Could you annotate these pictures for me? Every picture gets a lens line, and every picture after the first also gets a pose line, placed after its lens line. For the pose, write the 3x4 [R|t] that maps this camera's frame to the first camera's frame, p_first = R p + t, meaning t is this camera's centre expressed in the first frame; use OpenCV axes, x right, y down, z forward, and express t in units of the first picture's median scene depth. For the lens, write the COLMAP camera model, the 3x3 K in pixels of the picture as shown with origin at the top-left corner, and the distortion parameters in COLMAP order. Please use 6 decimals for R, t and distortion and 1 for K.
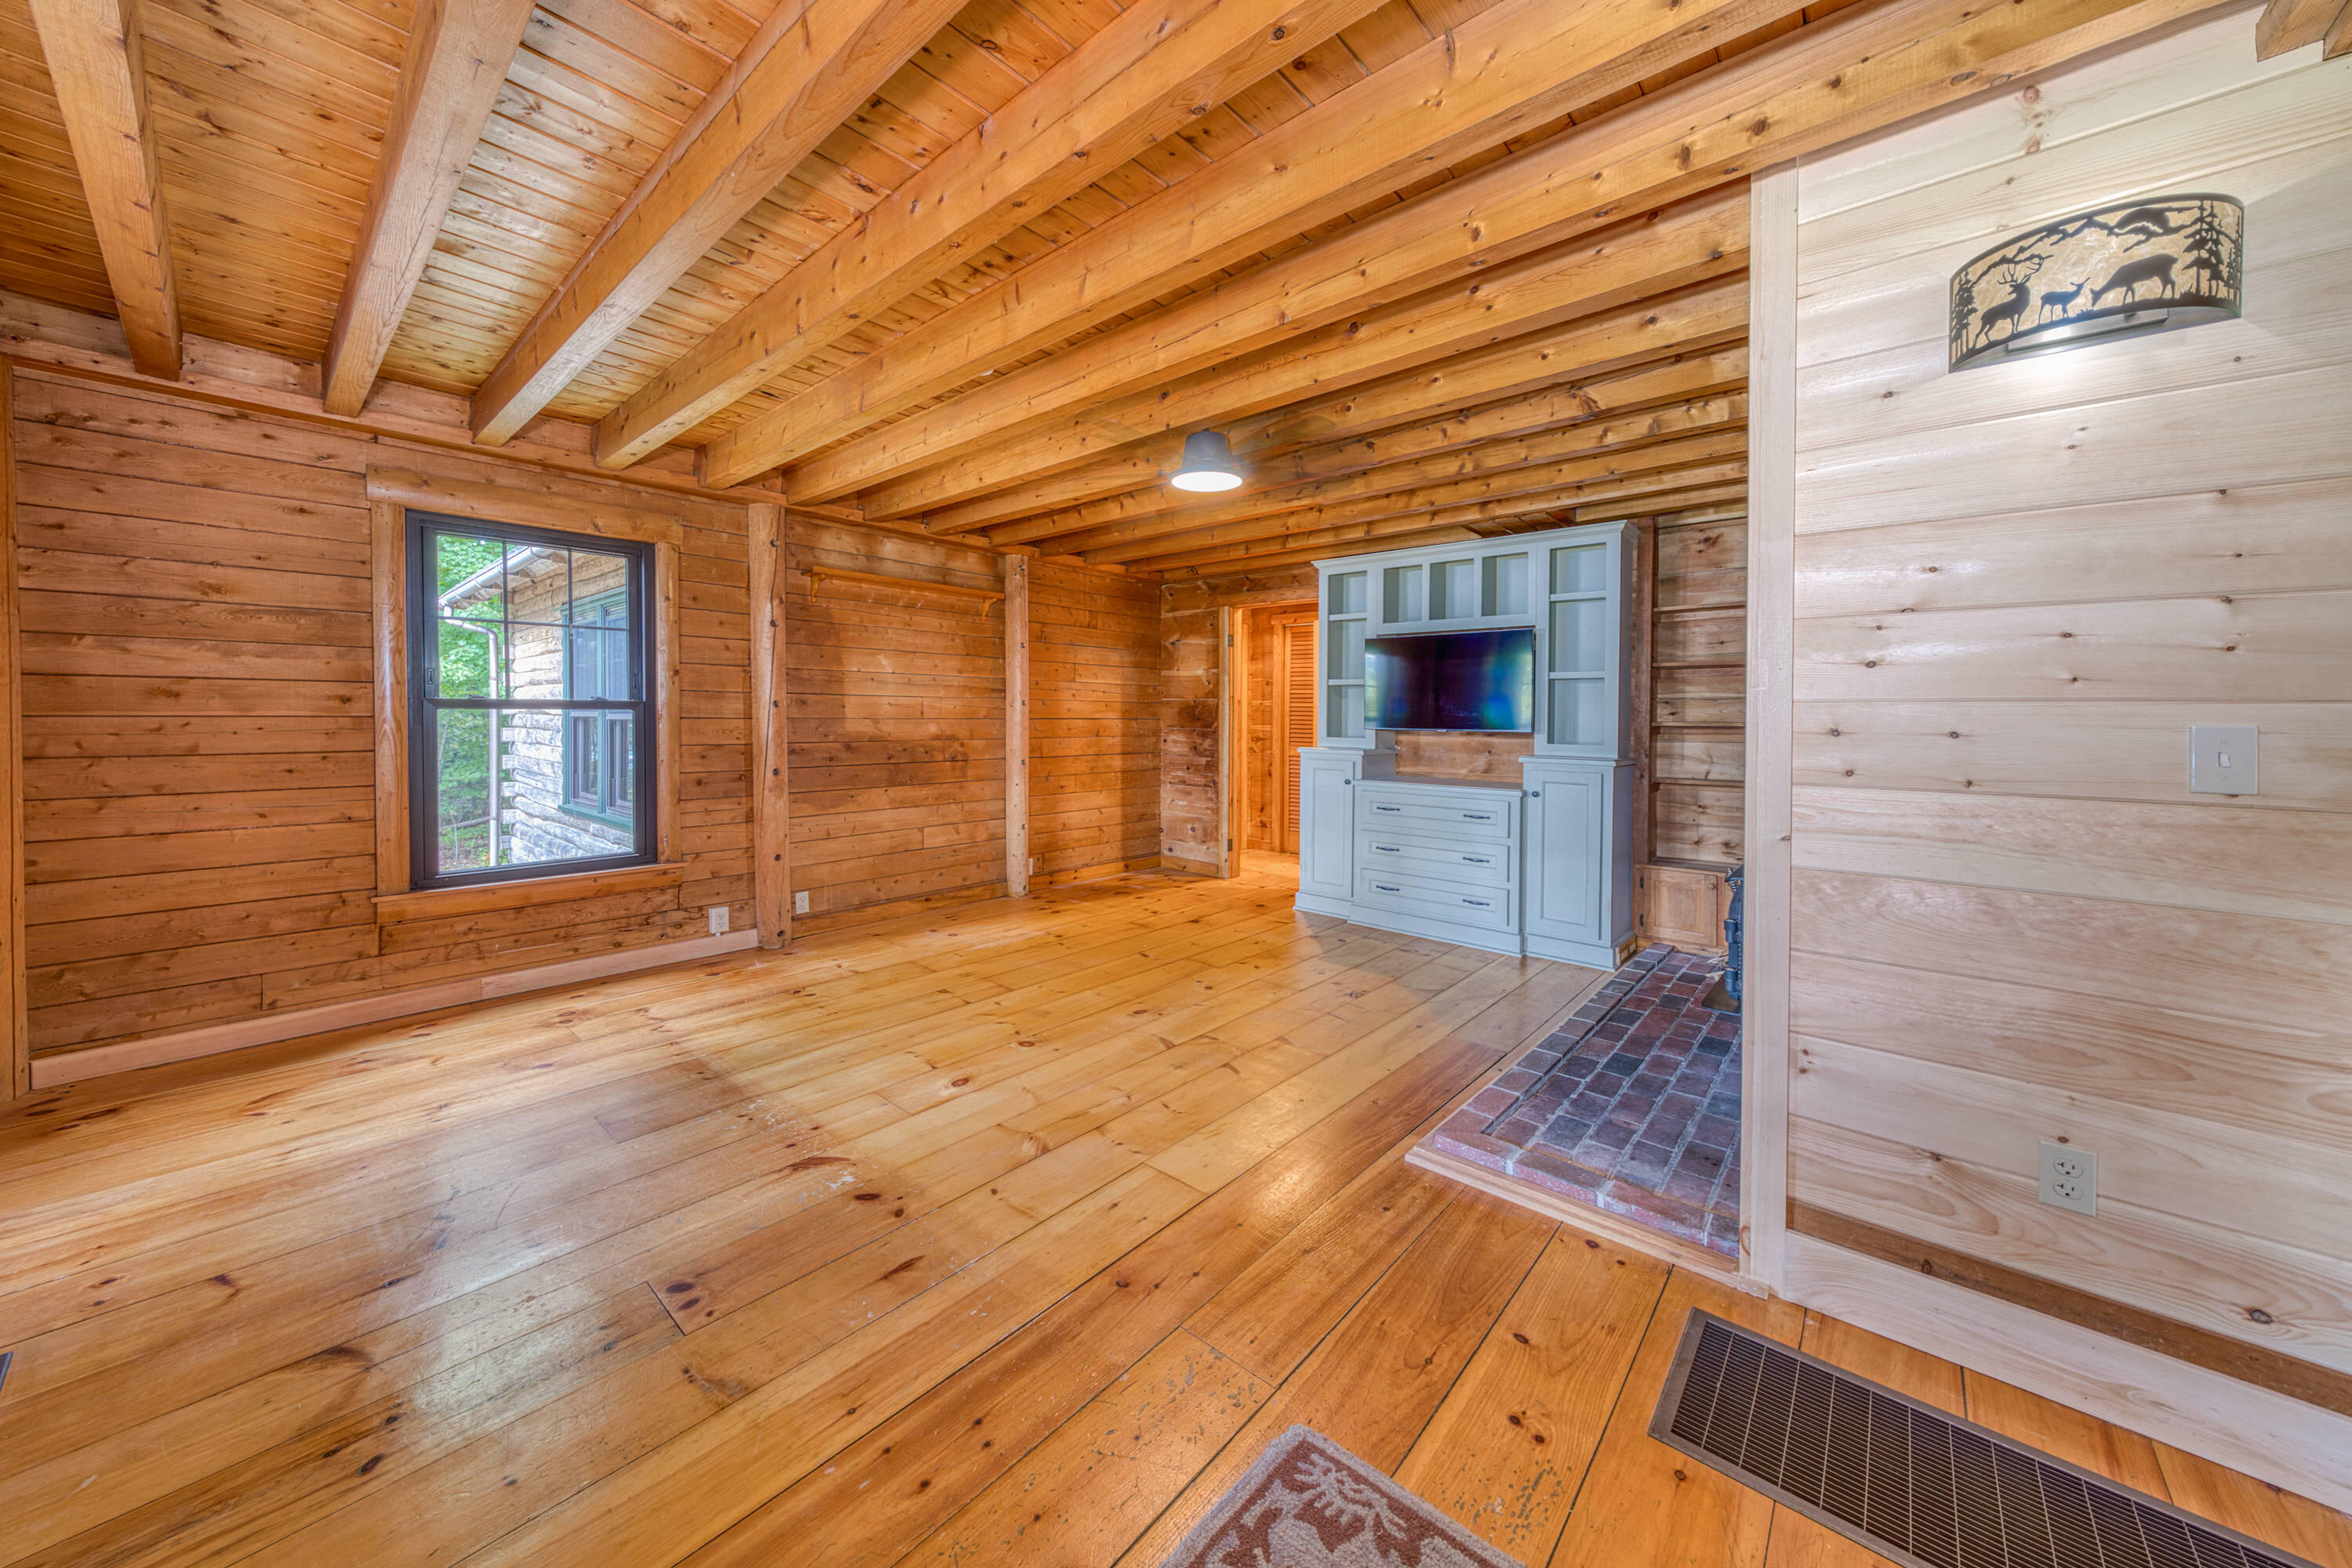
lens RADIAL K [[818.6, 0, 1153.0], [0, 818.6, 724.1], [0, 0, 1]] dist [0.005645, -0.000607]
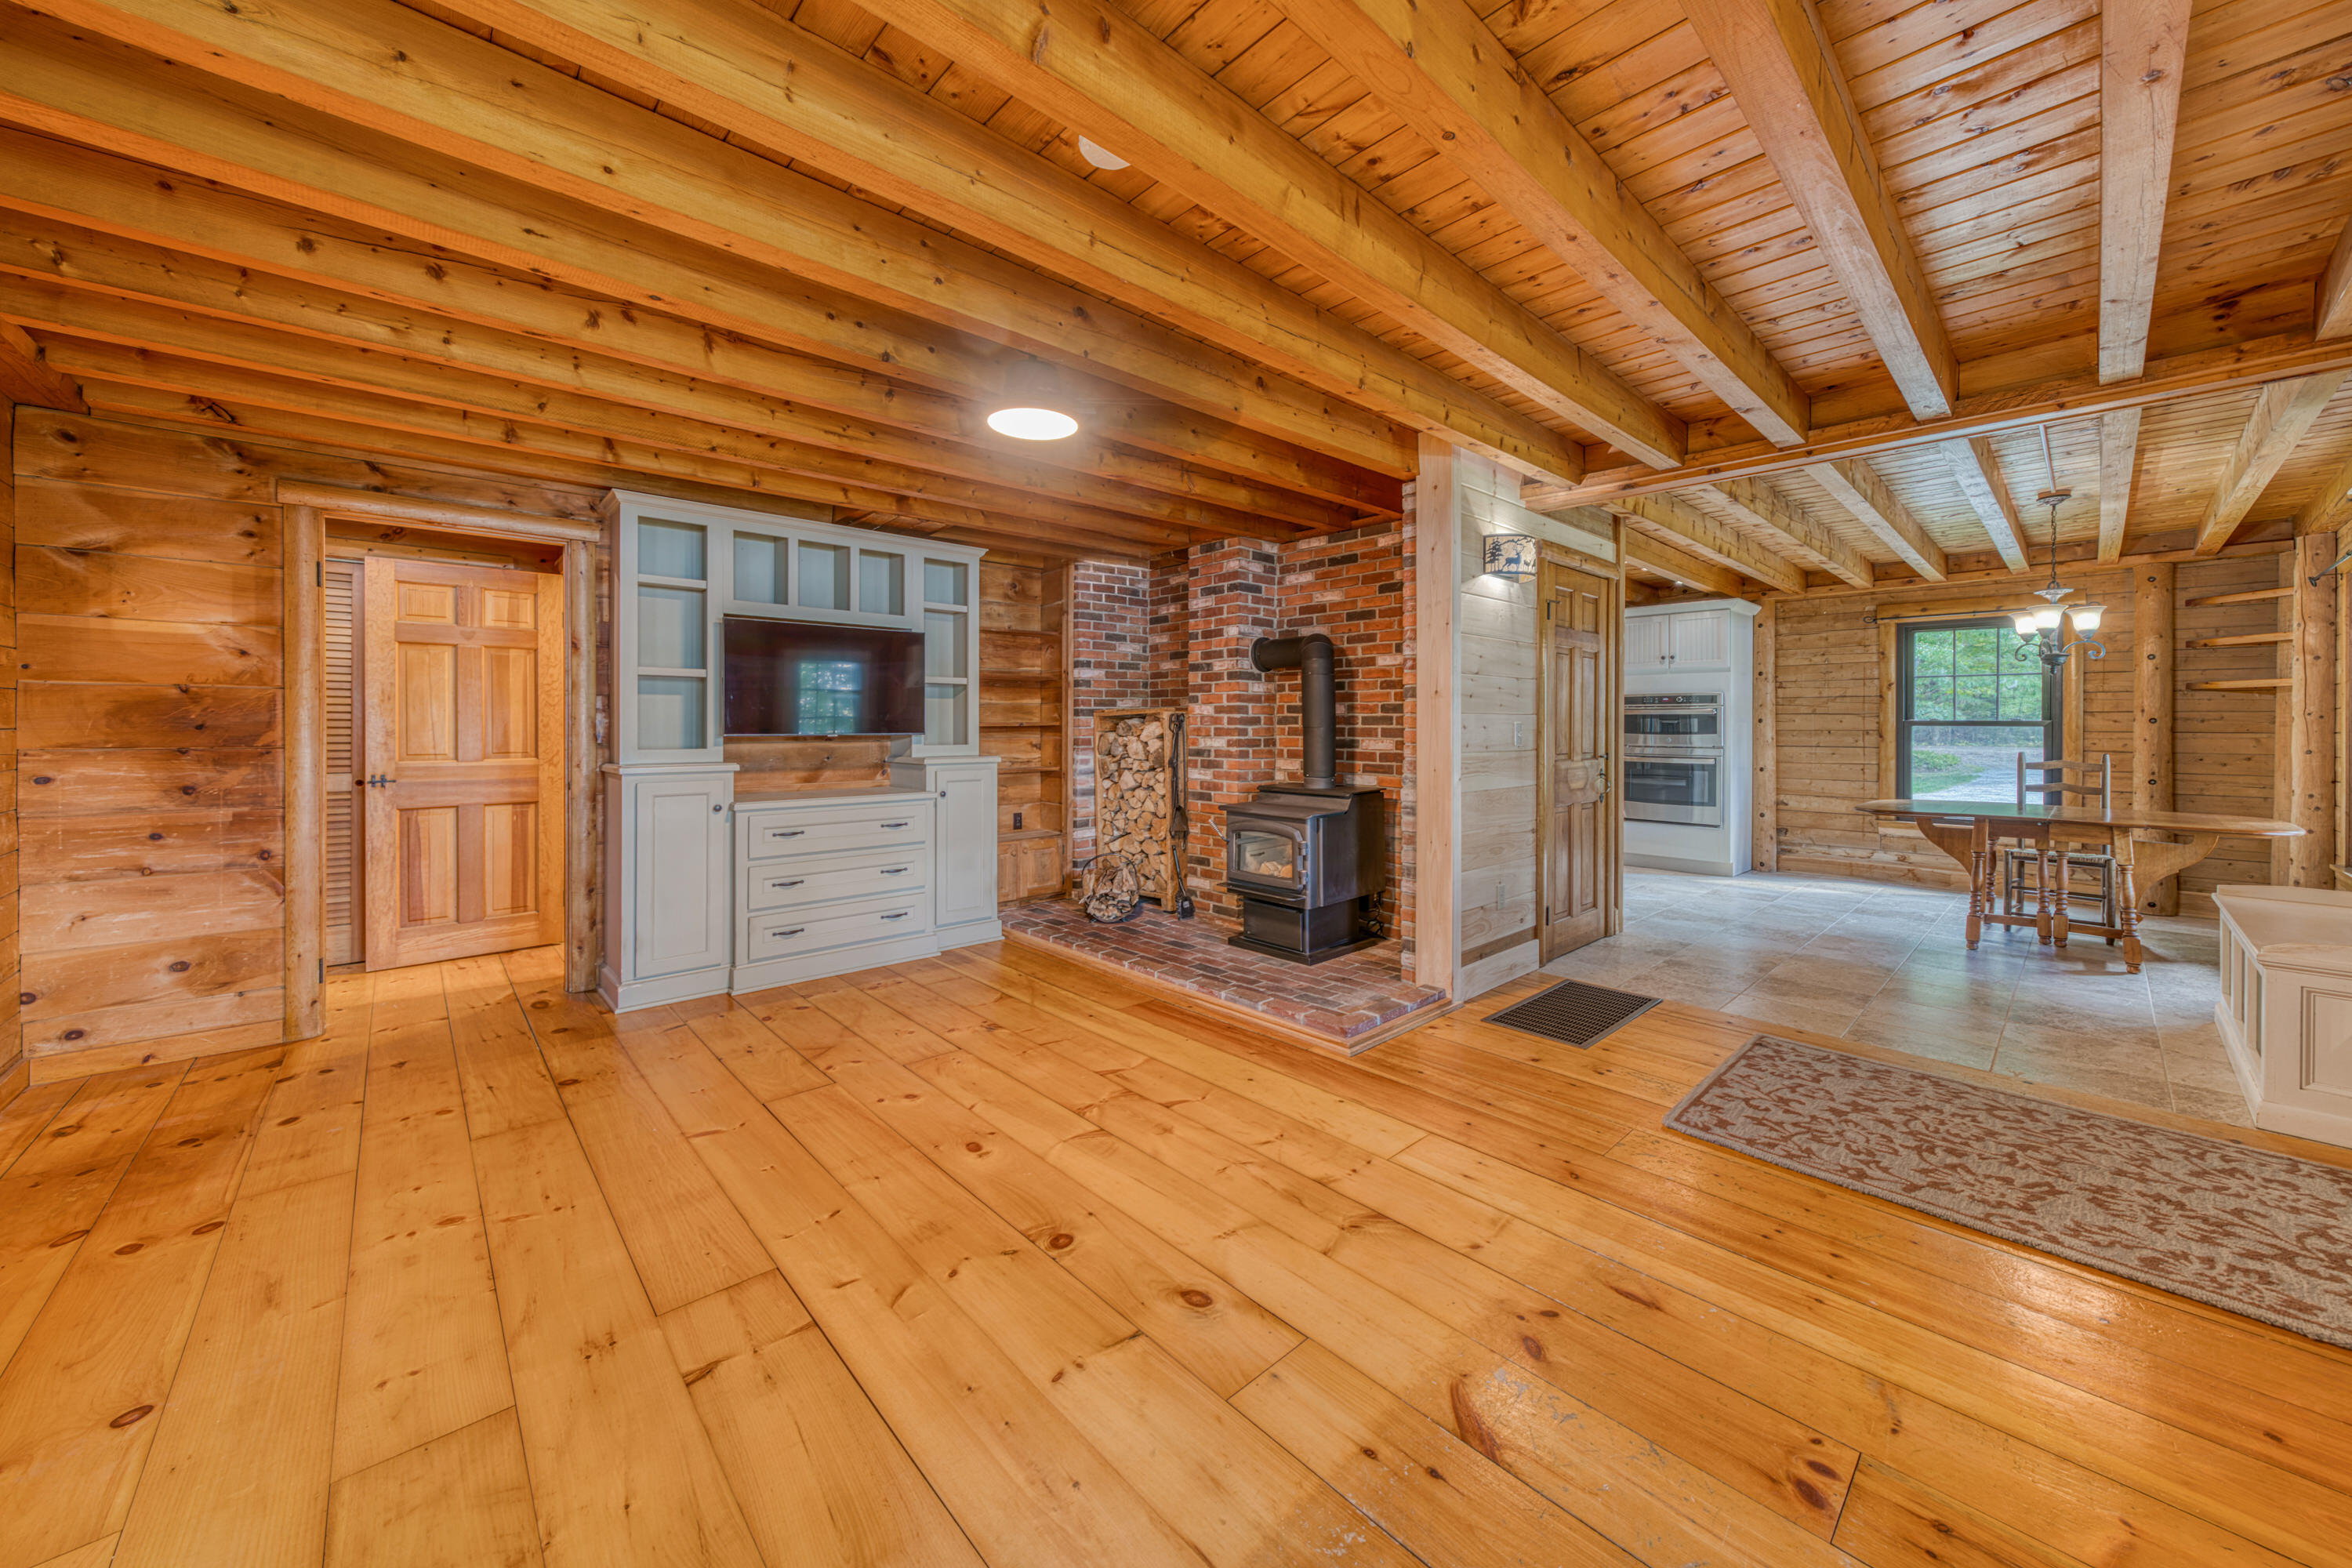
lens RADIAL K [[818.6, 0, 1193.5], [0, 818.6, 720.5], [0, 0, 1]] dist [0.005645, -0.000607]
pose [[0.111870, -0.010710, 0.993665, -0.791496], [0.010288, 0.999901, 0.009619, -0.021025], [-0.993670, 0.009146, 0.111969, 0.842156]]
